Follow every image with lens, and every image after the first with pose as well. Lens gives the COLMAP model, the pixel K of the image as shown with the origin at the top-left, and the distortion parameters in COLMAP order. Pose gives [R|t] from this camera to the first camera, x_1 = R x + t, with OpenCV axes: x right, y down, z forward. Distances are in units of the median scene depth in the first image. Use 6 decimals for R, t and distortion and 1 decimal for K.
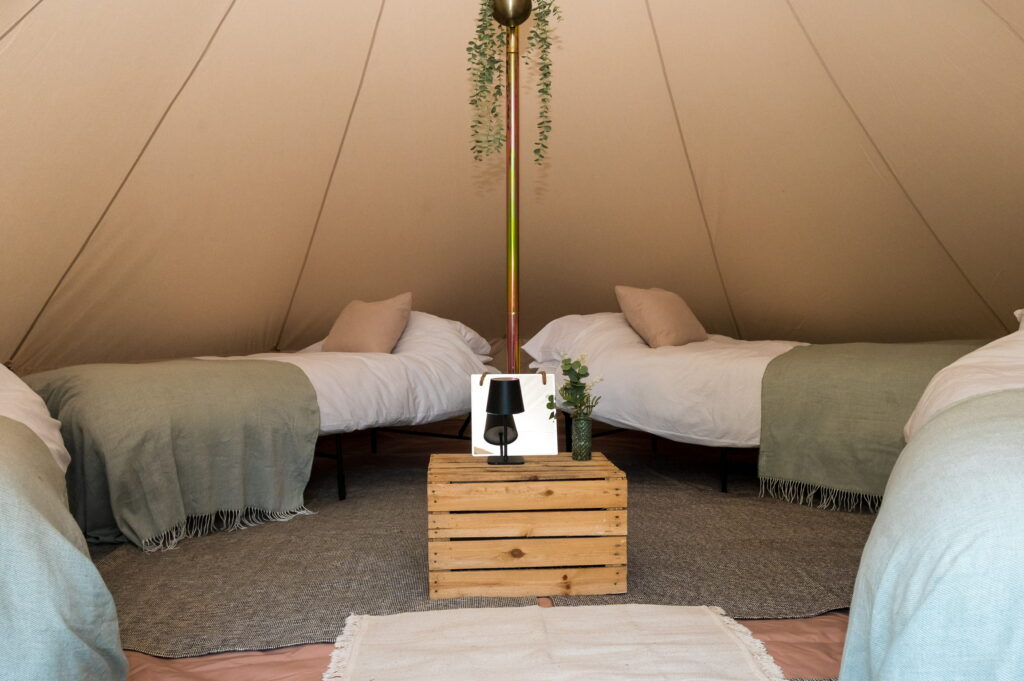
lens RADIAL K [[535.4, 0, 512.0], [0, 535.4, 340.5], [0, 0, 1]] dist [-0.004203, 0.000091]
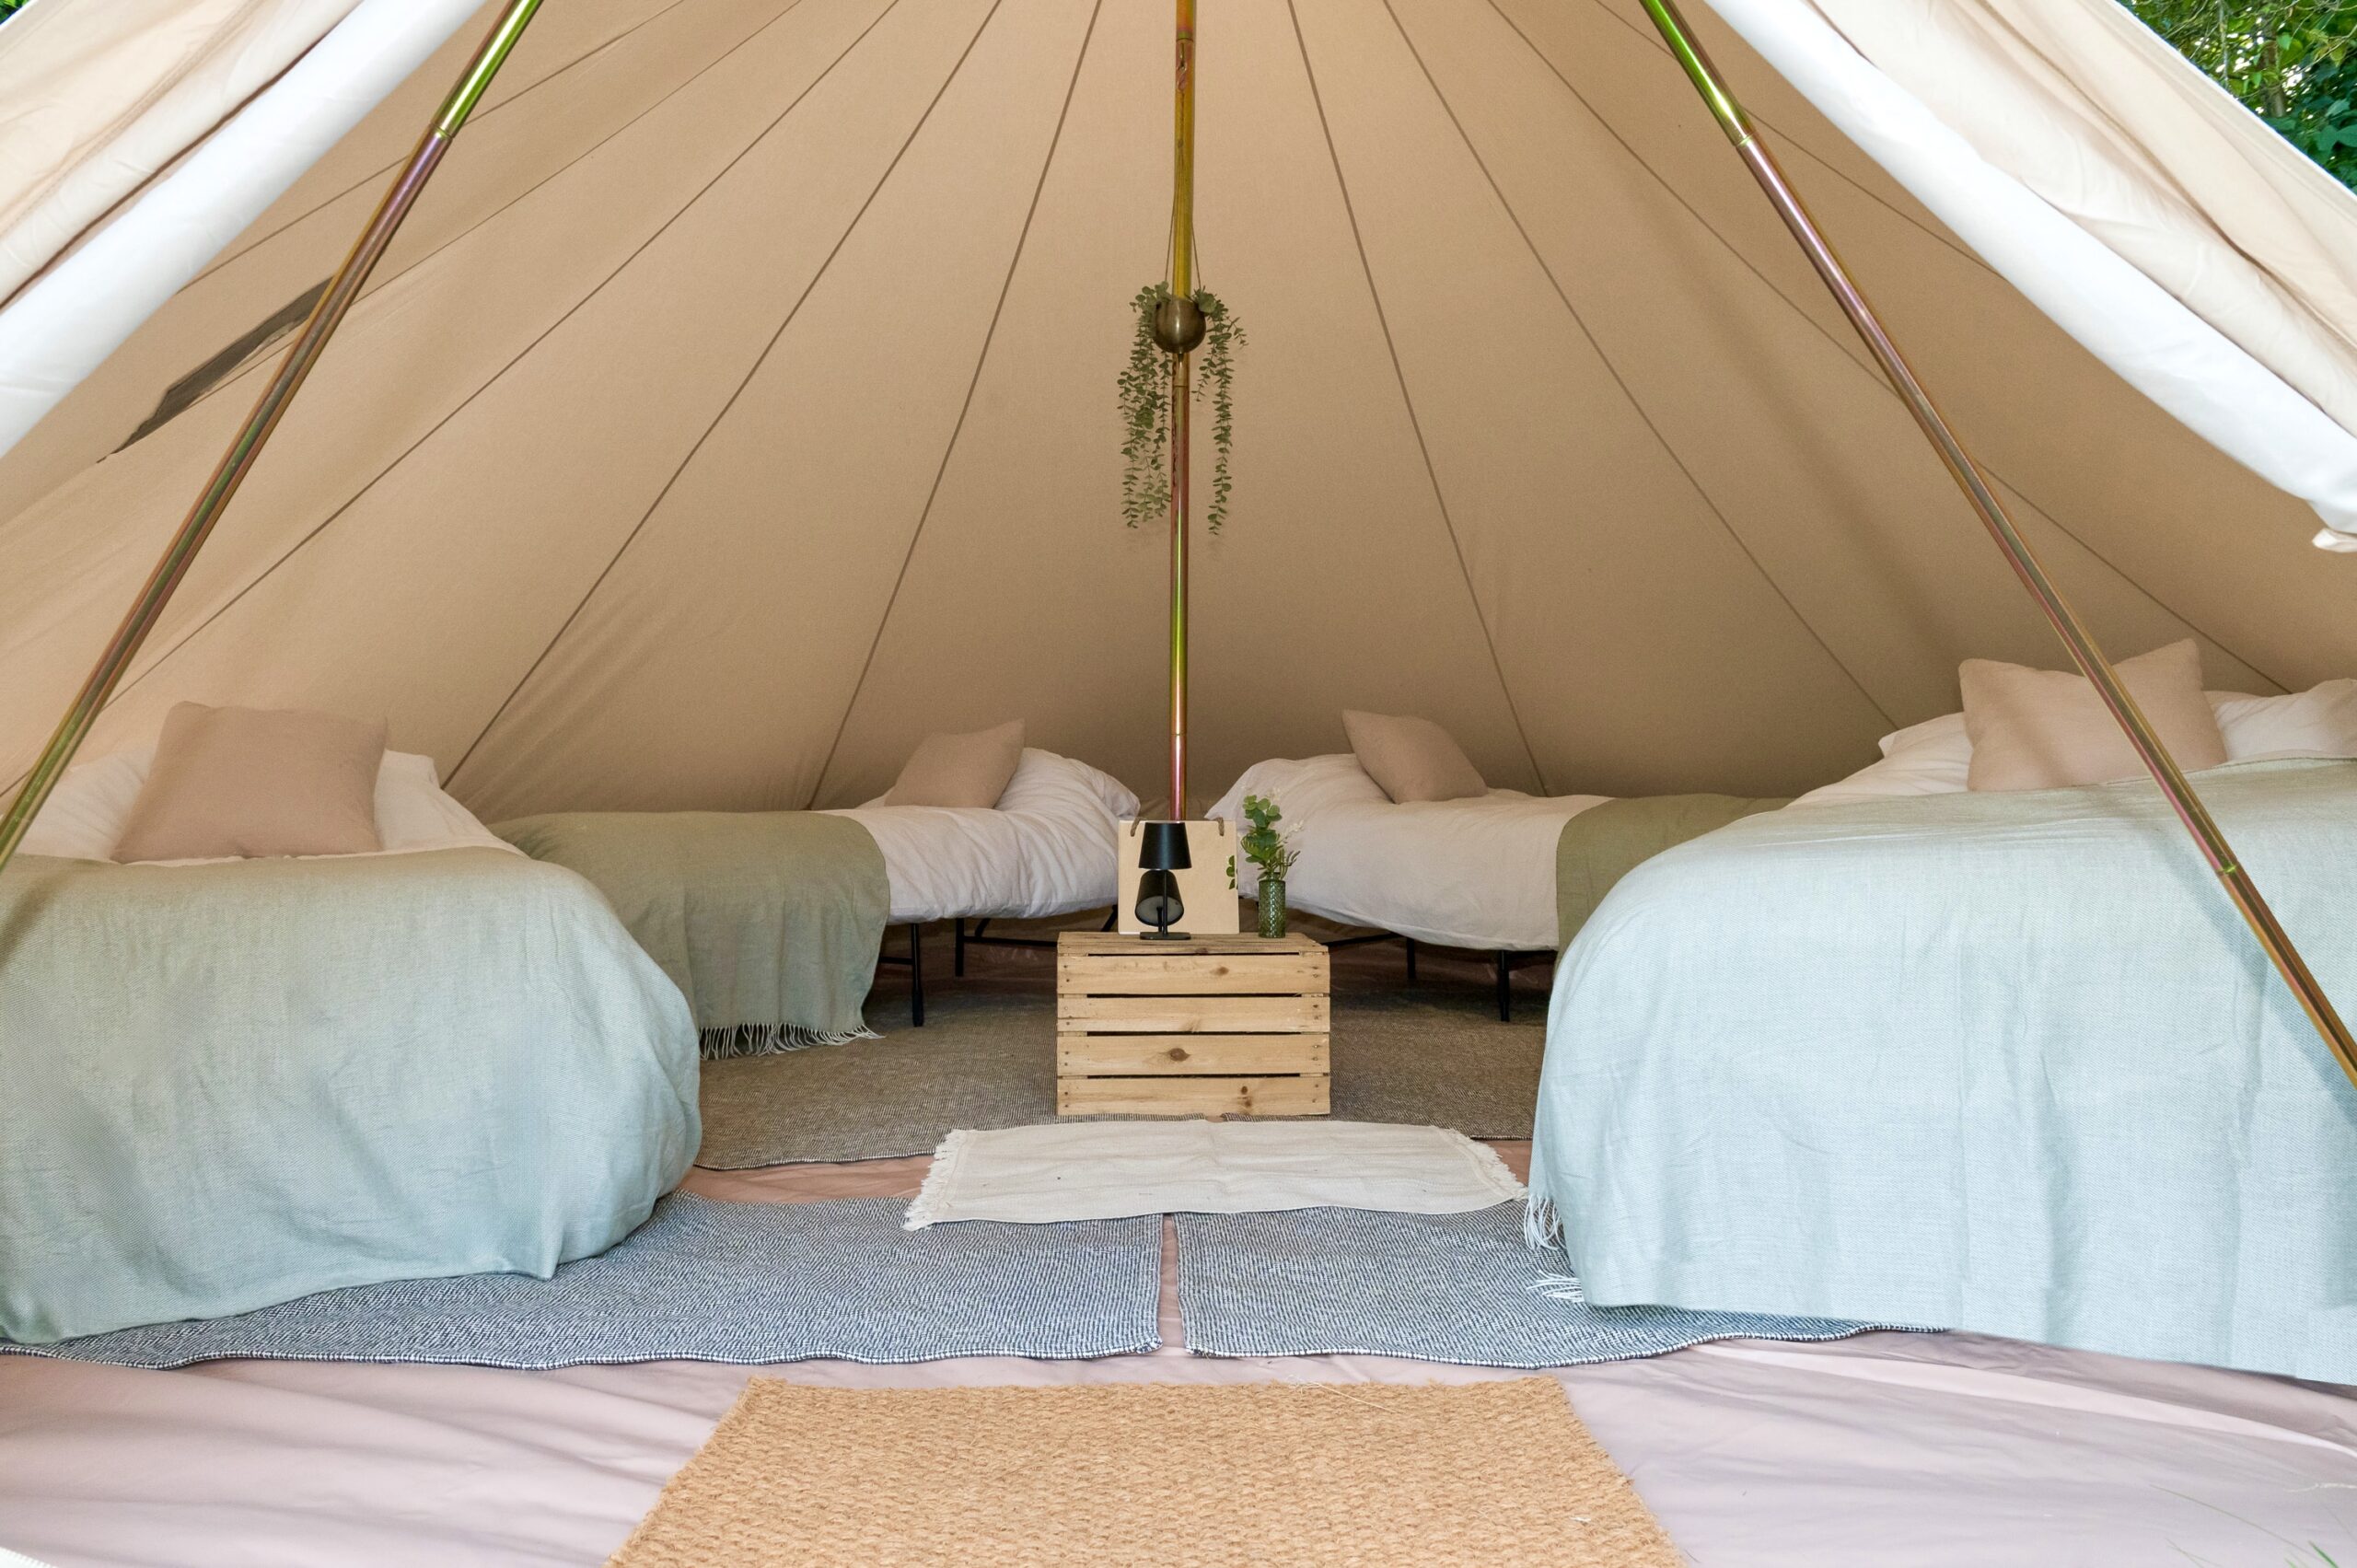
lens RADIAL K [[2108.1, 0, 1178.5], [0, 2108.1, 784.0], [0, 0, 1]] dist [0.005836, 0.000474]
pose [[0.999629, 0.006766, -0.026383, 0.079056], [-0.010491, 0.989564, -0.143710, 0.424700], [0.025136, 0.143933, 0.989268, -1.806644]]
